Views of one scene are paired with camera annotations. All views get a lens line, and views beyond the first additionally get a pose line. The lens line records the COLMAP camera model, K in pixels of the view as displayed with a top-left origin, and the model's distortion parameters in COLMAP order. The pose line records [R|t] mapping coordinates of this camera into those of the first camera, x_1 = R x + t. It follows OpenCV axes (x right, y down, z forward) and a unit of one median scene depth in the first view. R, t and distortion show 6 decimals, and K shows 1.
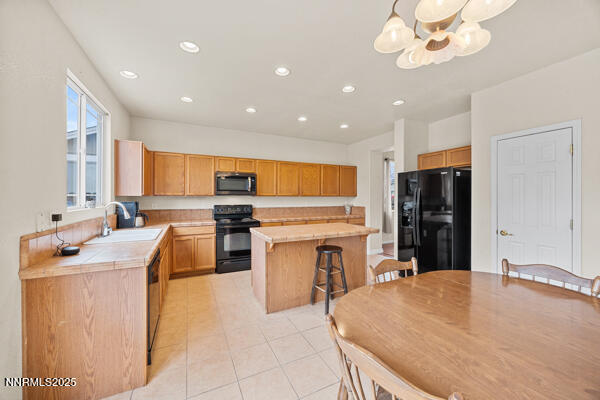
lens RADIAL K [[227.3, 0, 304.6], [0, 227.3, 195.1], [0, 0, 1]] dist [-0.000027, 0.000032]
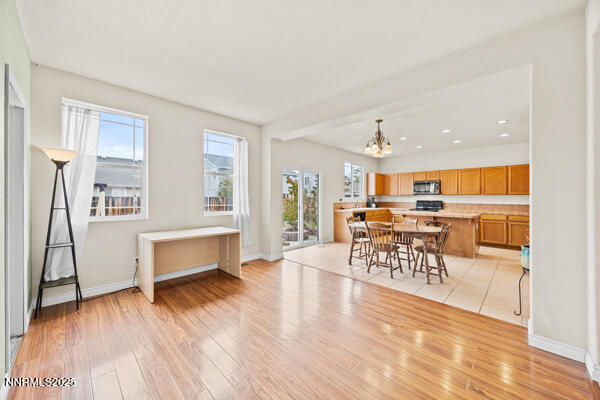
lens RADIAL K [[227.3, 0, 300.0], [0, 227.3, 197.3], [0, 0, 1]] dist [-0.000027, 0.000032]
pose [[0.318317, -0.002100, -0.947982, 1.041915], [0.006729, 0.999977, 0.000045, 0.015402], [0.947961, -0.006394, 0.318324, -0.417308]]
